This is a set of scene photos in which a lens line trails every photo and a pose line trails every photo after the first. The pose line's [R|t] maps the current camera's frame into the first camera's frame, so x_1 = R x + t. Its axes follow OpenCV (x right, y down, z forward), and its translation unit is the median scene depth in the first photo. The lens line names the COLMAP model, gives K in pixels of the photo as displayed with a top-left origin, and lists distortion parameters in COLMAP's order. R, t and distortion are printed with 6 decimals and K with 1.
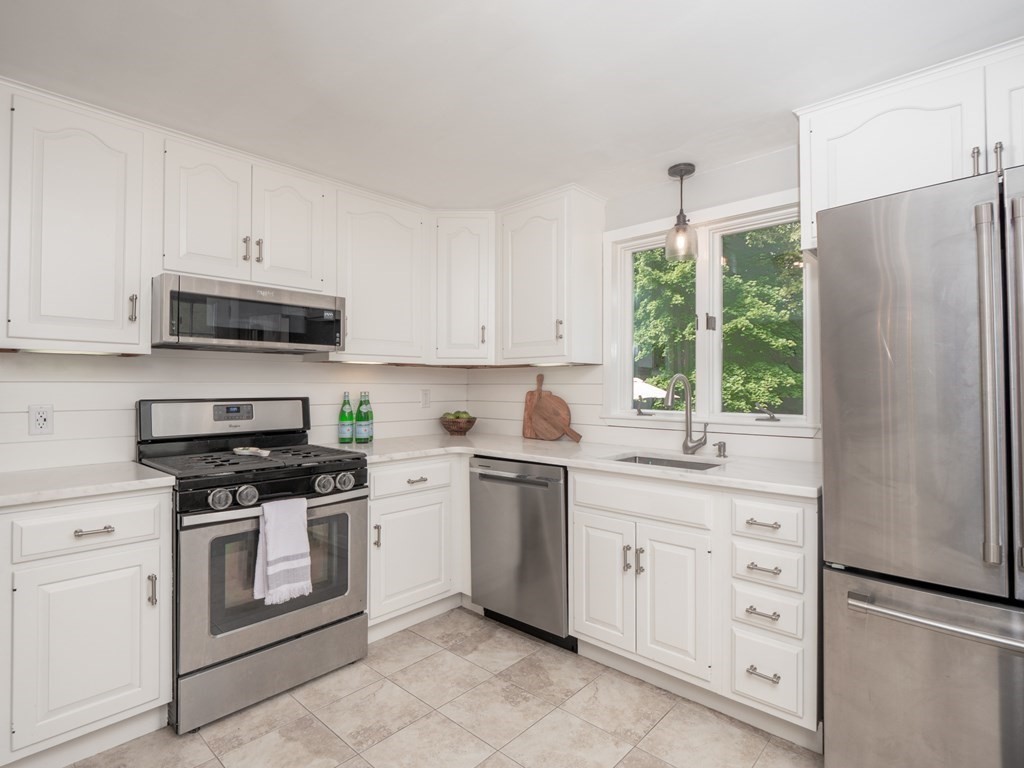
lens RADIAL K [[521.5, 0, 501.3], [0, 521.5, 381.4], [0, 0, 1]] dist [-0.007318, -0.001463]
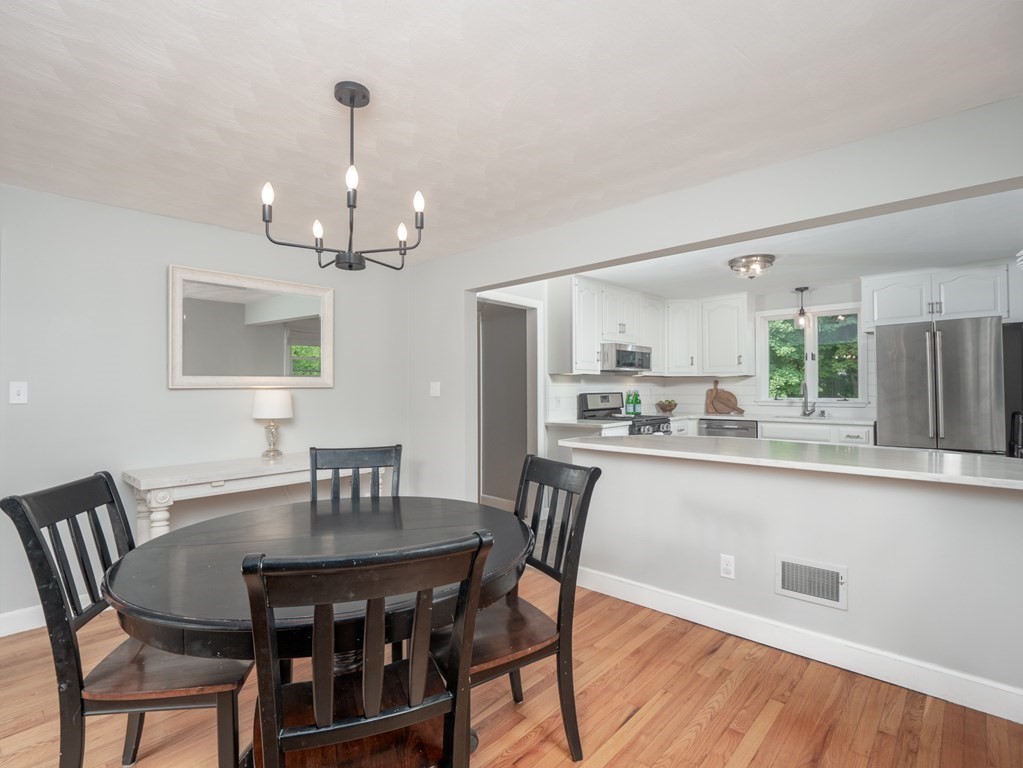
lens RADIAL K [[496.5, 0, 511.5], [0, 496.5, 384.0], [0, 0, 1]] dist [0.001400, 0.000112]
pose [[0.999930, -0.005845, 0.010331, -0.951018], [0.005793, 0.999971, 0.004988, -0.018357], [-0.010360, -0.004928, 0.999934, -1.150157]]
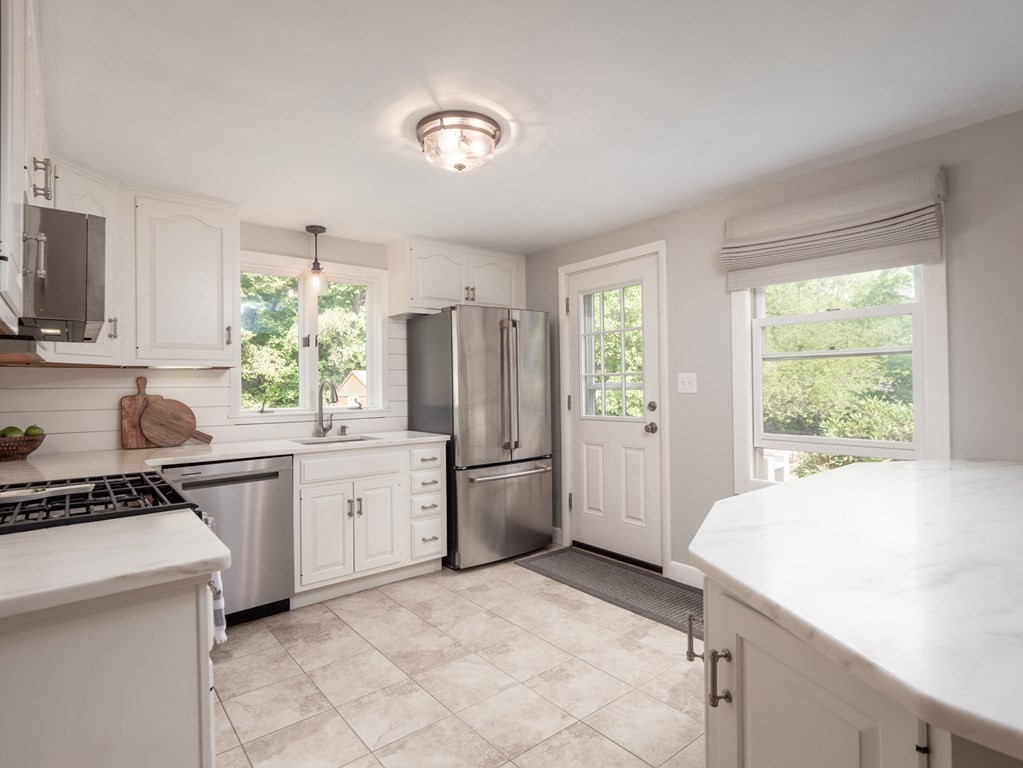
lens RADIAL K [[533.2, 0, 503.7], [0, 533.2, 383.9], [0, 0, 1]] dist [-0.003151, -0.000403]
pose [[0.139847, 0.005246, 0.990159, -0.996350], [0.003027, 0.999979, -0.005726, 0.007948], [-0.990169, 0.003798, 0.139828, 0.331259]]
